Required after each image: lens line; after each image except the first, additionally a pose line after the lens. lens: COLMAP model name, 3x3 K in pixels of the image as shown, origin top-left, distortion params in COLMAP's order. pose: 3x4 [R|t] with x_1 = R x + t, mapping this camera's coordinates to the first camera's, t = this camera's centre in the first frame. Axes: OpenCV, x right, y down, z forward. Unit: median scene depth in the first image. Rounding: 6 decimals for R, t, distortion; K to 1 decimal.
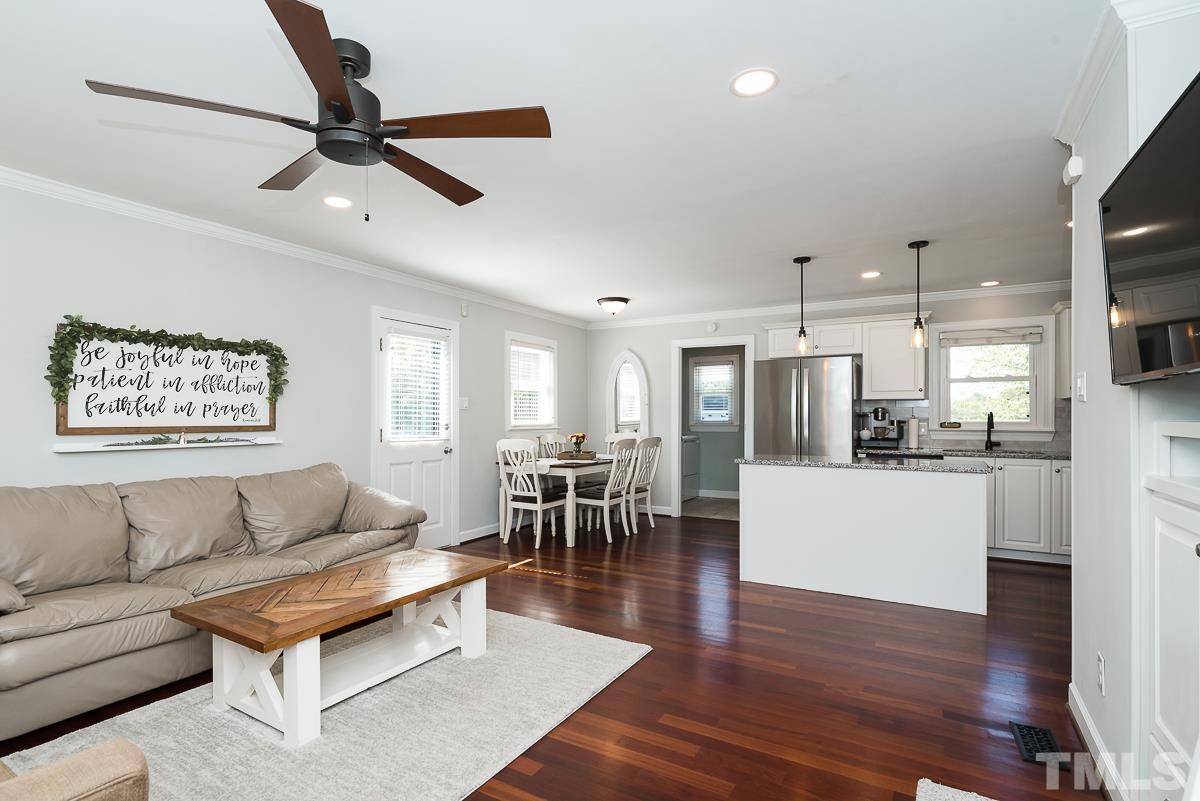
lens RADIAL K [[586.9, 0, 604.8], [0, 586.9, 417.2], [0, 0, 1]] dist [0.001492, -0.001937]
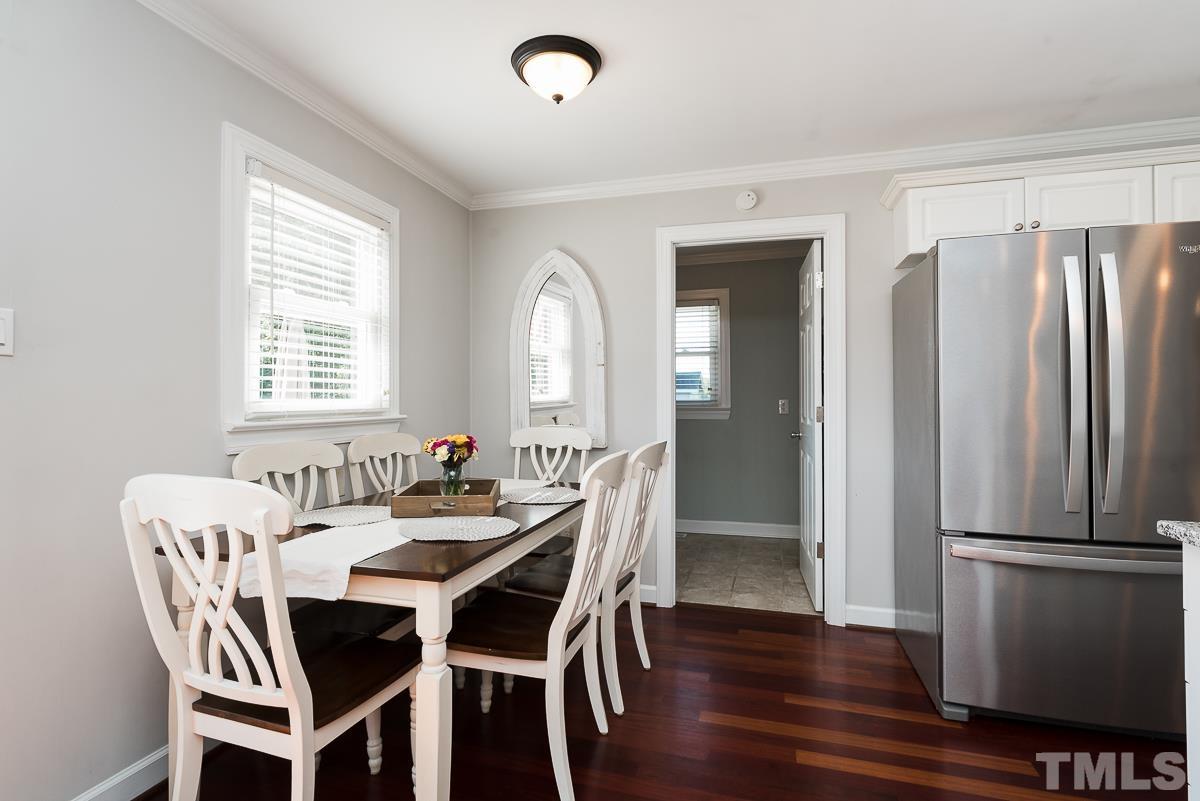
lens RADIAL K [[586.9, 0, 602.8], [0, 586.9, 390.7], [0, 0, 1]] dist [0.001492, -0.001937]
pose [[0.974406, 0.003400, 0.224770, -0.043853], [-0.000405, 0.999911, -0.013370, 0.006360], [-0.224795, 0.012937, 0.974320, 0.735781]]
